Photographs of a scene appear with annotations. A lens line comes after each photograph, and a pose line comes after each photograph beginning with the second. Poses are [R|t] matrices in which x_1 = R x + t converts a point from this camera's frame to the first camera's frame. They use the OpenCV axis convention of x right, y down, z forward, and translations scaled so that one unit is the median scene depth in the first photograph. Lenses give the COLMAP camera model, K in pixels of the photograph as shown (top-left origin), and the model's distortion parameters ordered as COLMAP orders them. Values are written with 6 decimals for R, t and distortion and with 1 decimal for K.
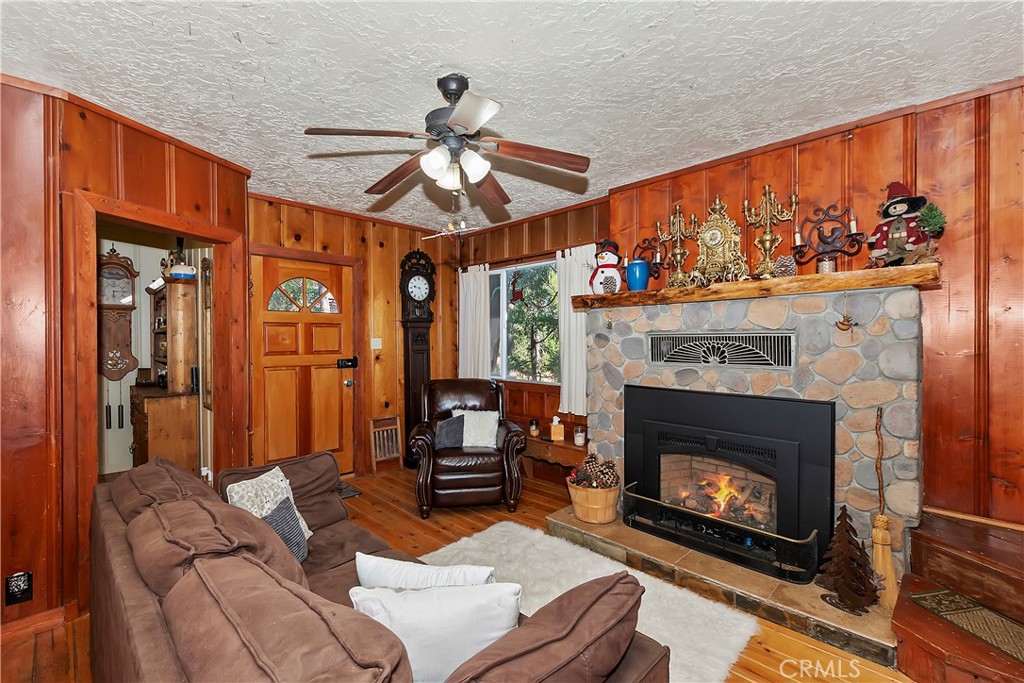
lens RADIAL K [[442.1, 0, 505.6], [0, 442.1, 343.6], [0, 0, 1]] dist [0.008540, -0.005078]
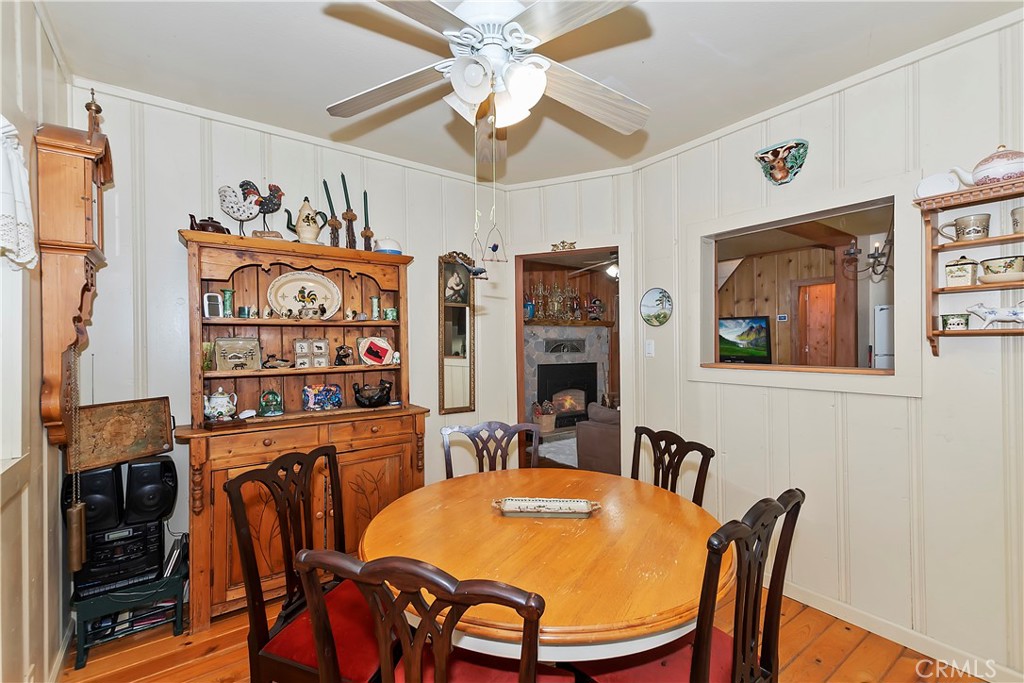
lens RADIAL K [[442.1, 0, 505.6], [0, 442.1, 343.6], [0, 0, 1]] dist [0.008540, -0.005078]
pose [[0.145471, -0.000450, 0.989362, -1.854240], [0.010941, 0.999939, -0.001154, -0.001382], [-0.989302, 0.010993, 0.145467, 0.914625]]
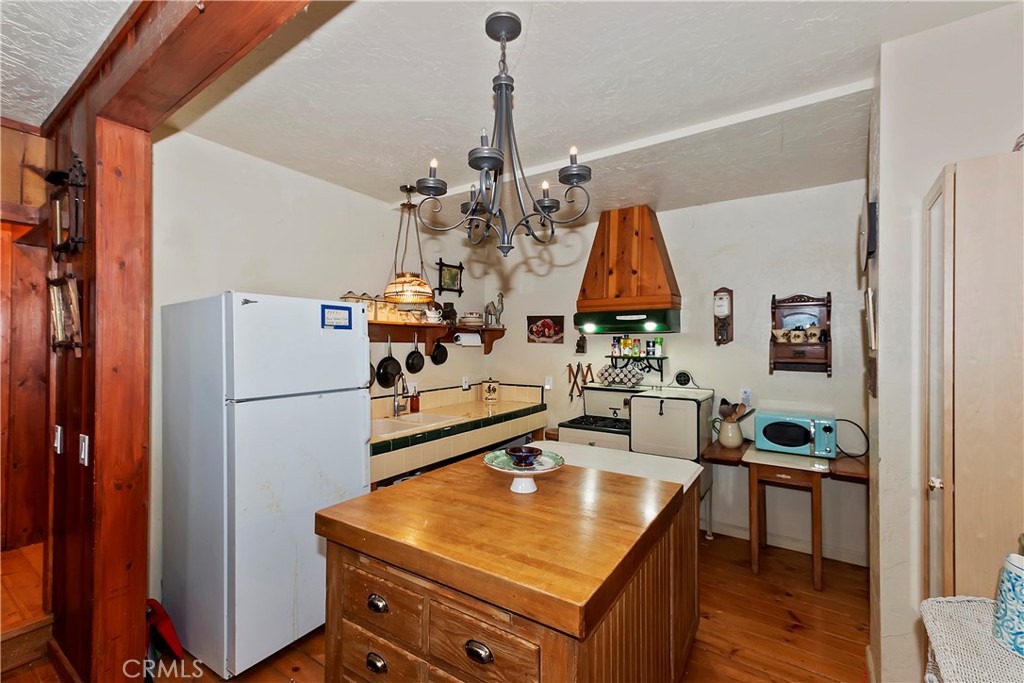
lens RADIAL K [[444.4, 0, 512.0], [0, 444.4, 341.5], [0, 0, 1]] dist [0.010532, -0.000061]
pose [[-0.983515, -0.002770, -0.180806, -0.538525], [-0.002771, 0.999996, -0.000245, -0.041730], [0.180806, 0.000260, -0.983519, 0.649286]]
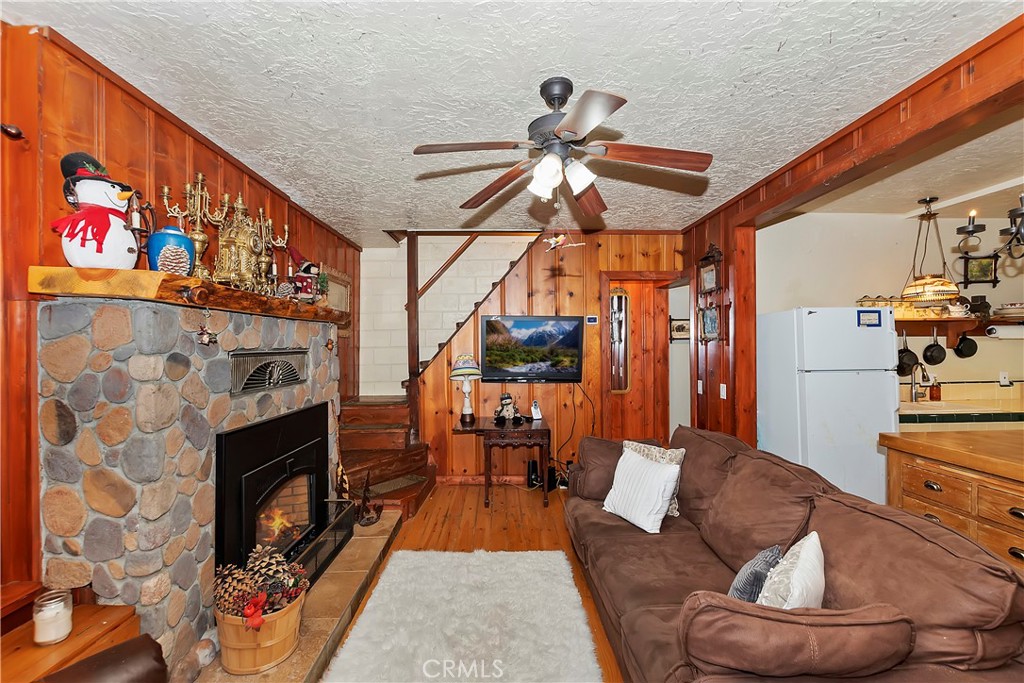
lens RADIAL K [[442.1, 0, 505.6], [0, 442.1, 343.6], [0, 0, 1]] dist [0.008540, -0.005078]
pose [[-0.722676, 0.006371, 0.691158, -0.484940], [0.011955, 0.999923, 0.003283, -0.035410], [-0.691084, 0.010635, -0.722696, 1.254253]]
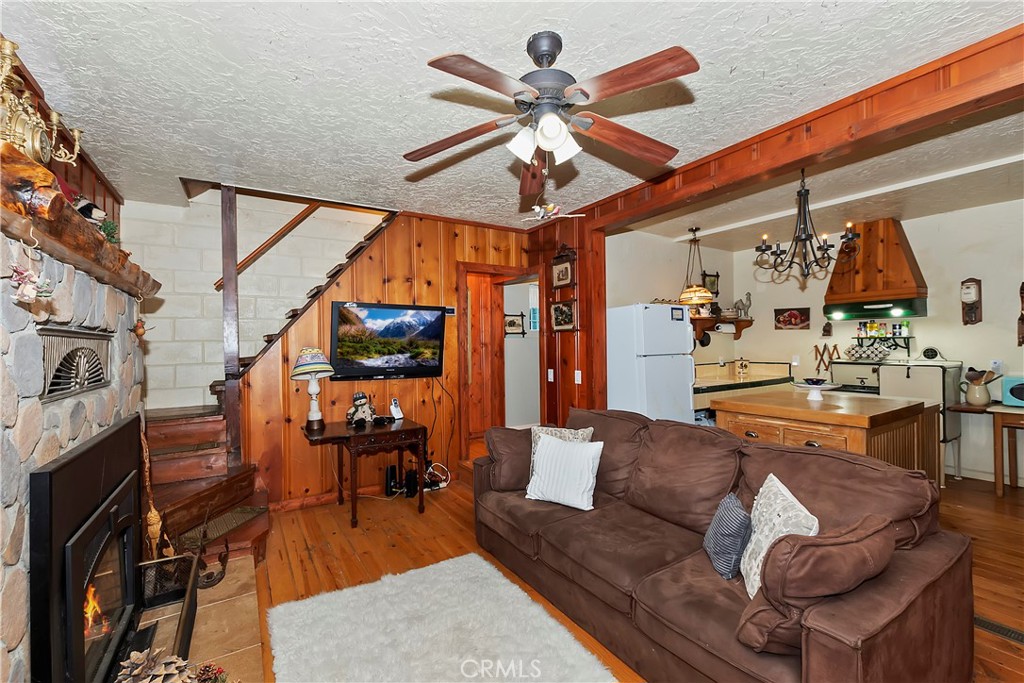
lens RADIAL K [[442.1, 0, 505.6], [0, 442.1, 343.6], [0, 0, 1]] dist [0.008540, -0.005078]
pose [[-0.972828, 0.014174, 0.231094, -0.164597], [0.015402, 0.999875, 0.003510, -0.002734], [-0.231015, 0.006974, -0.972925, 1.333826]]
